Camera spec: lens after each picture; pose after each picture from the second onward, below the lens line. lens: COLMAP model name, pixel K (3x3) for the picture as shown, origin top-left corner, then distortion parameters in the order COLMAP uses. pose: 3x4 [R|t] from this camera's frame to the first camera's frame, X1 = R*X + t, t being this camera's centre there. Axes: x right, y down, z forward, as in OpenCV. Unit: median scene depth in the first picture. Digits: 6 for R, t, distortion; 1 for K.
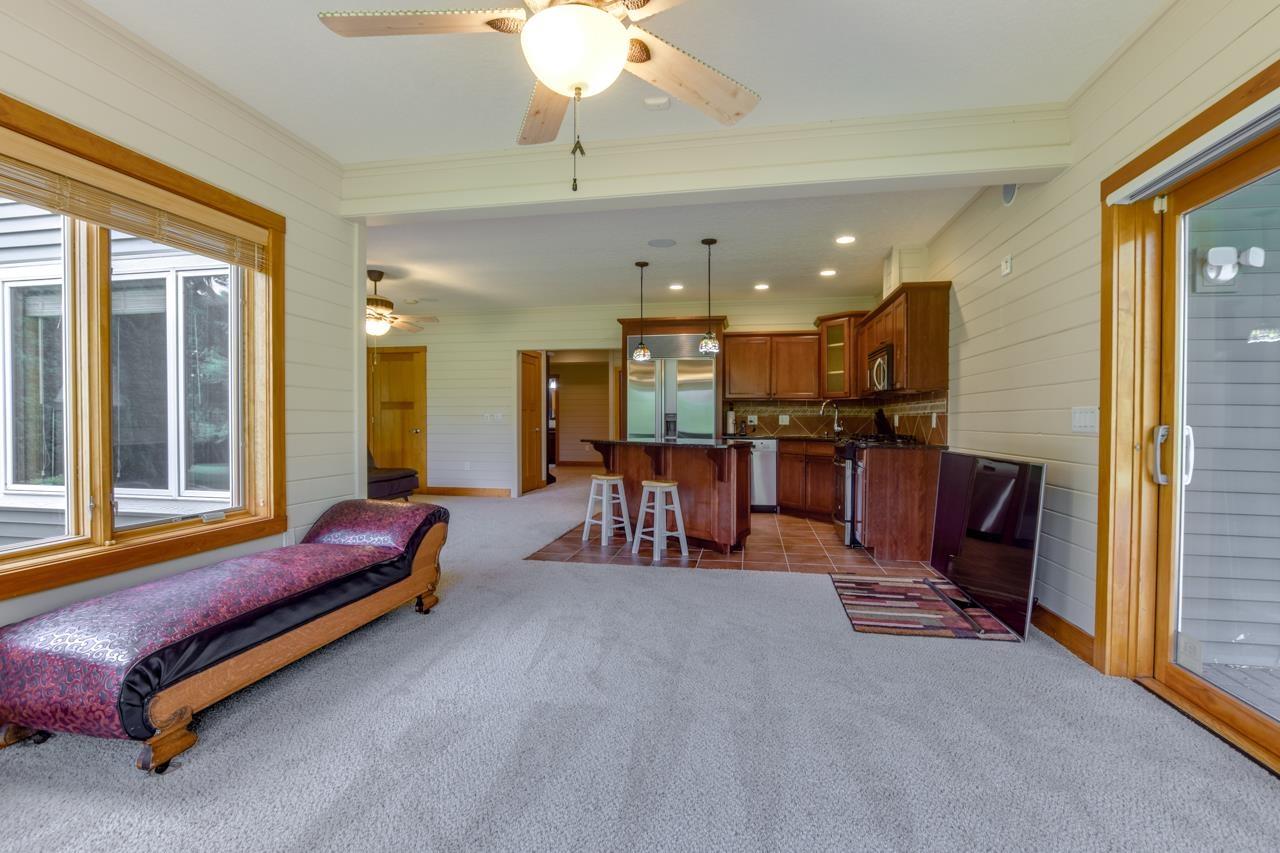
lens RADIAL K [[566.4, 0, 644.1], [0, 566.4, 432.8], [0, 0, 1]] dist [-0.031713, 0.010182]
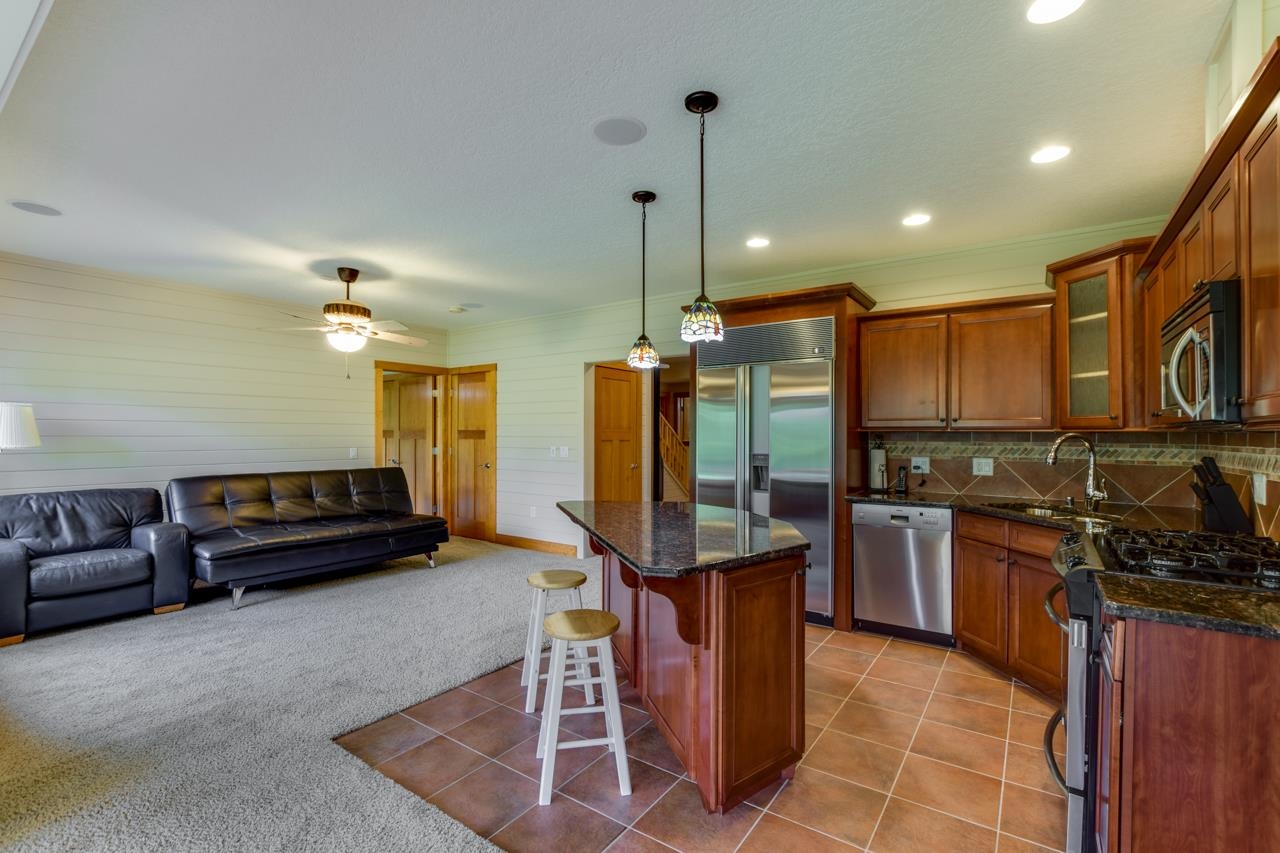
lens RADIAL K [[566.4, 0, 644.1], [0, 566.4, 432.8], [0, 0, 1]] dist [-0.031713, 0.010182]
pose [[0.911411, 0.000127, -0.411497, 0.183450], [-0.011123, 0.999642, -0.024327, -0.040711], [0.411346, 0.026749, 0.911086, 0.401514]]
